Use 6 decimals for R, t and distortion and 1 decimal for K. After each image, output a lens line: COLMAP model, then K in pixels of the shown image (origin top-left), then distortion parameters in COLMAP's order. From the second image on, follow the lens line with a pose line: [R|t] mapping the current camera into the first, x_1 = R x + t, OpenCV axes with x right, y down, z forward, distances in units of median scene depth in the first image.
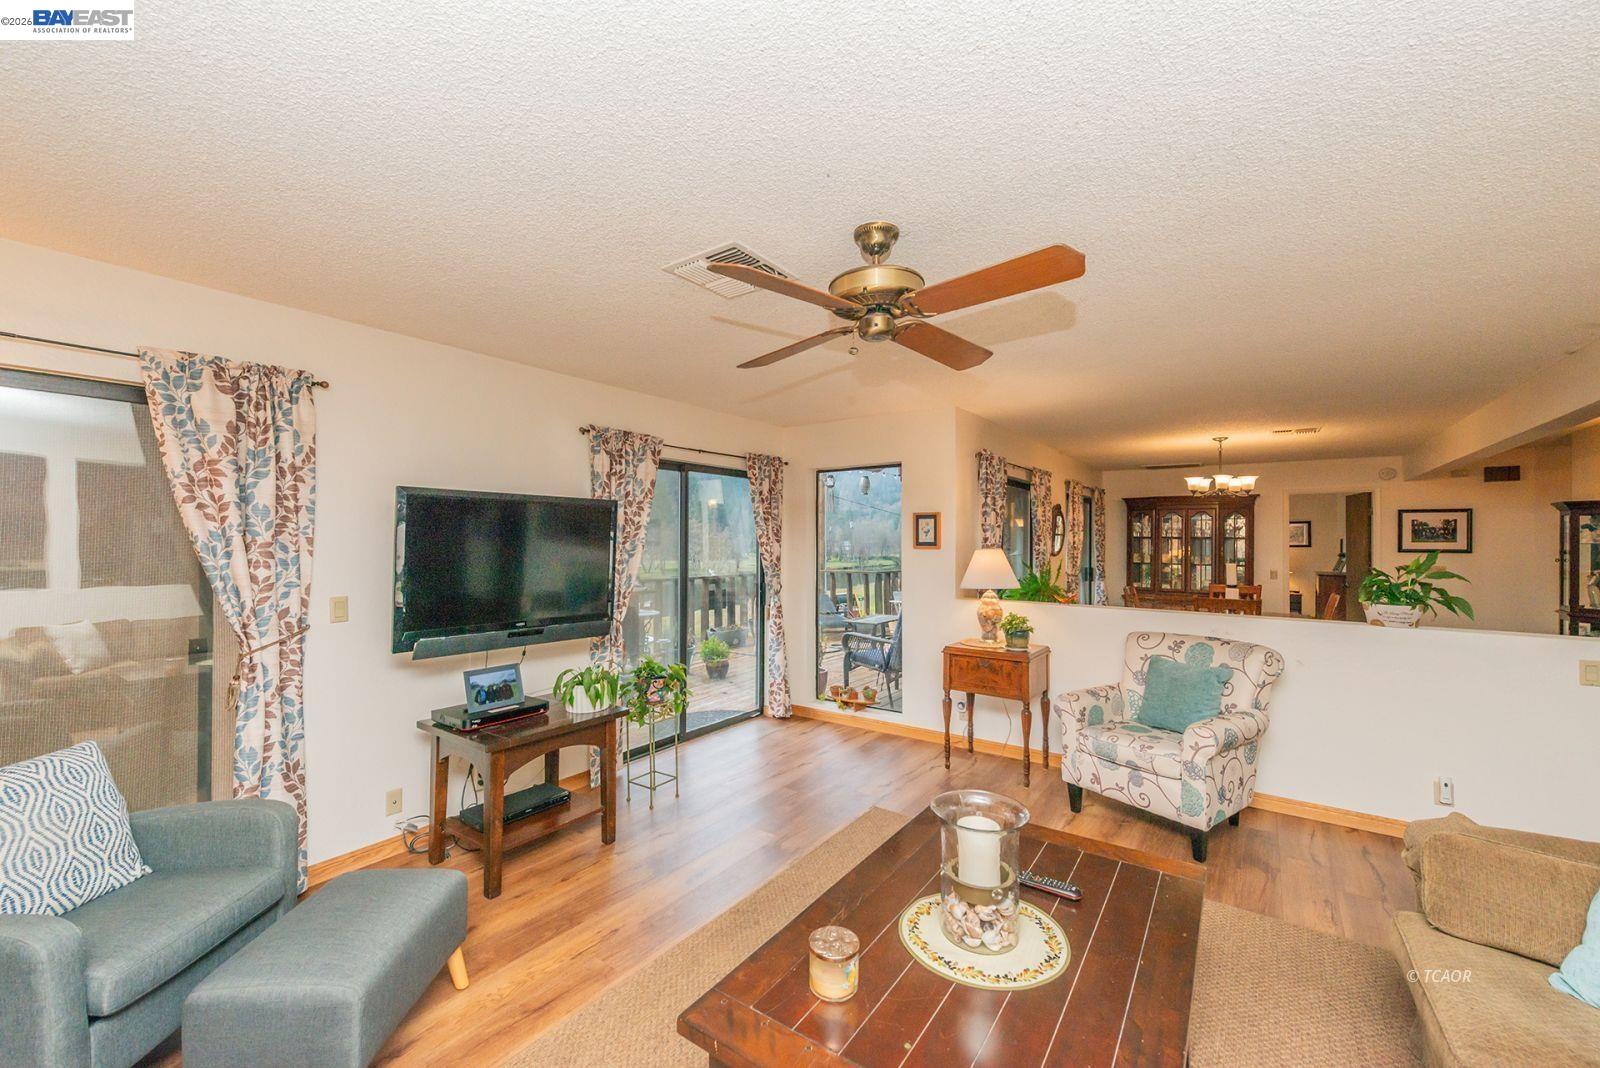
lens RADIAL K [[646.7, 0, 800.2], [0, 646.7, 538.4], [0, 0, 1]] dist [0.019500, -0.007083]
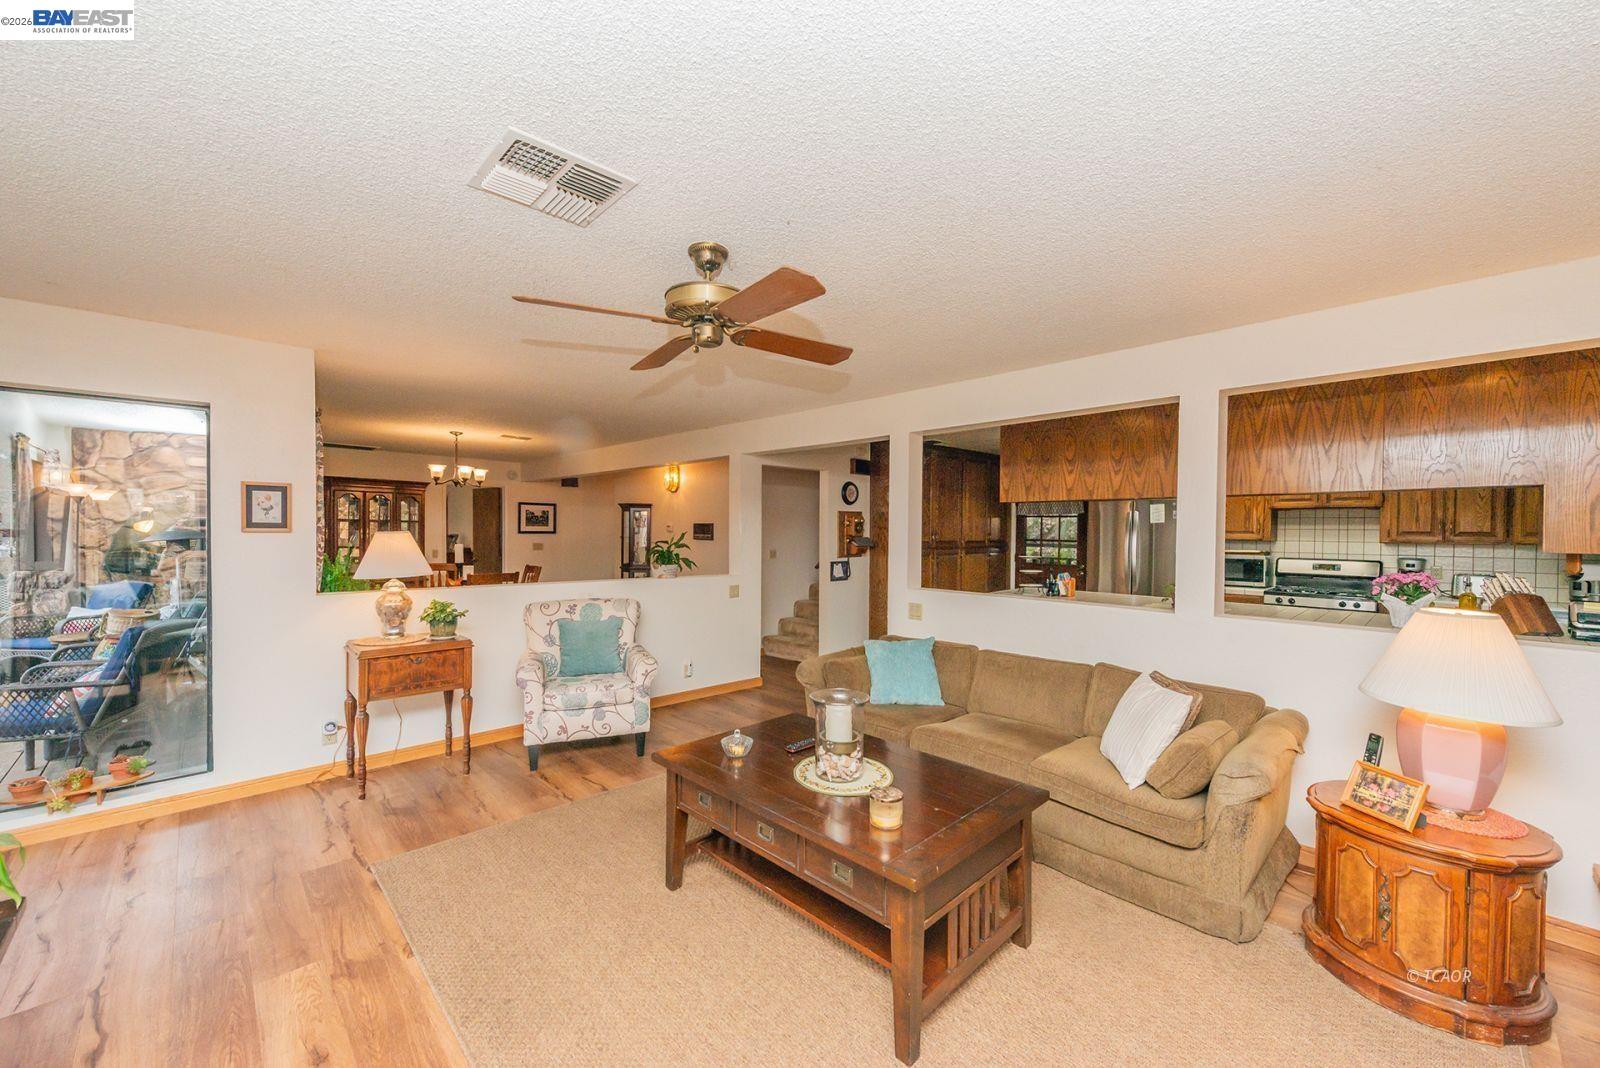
lens RADIAL K [[624.3, 0, 800.7], [0, 624.3, 538.7], [0, 0, 1]] dist [0.018353, -0.006297]
pose [[0.166706, -0.014367, 0.985902, -0.461944], [-0.014172, 0.999756, 0.016965, 0.003392], [-0.985905, -0.016801, 0.166461, 0.323644]]
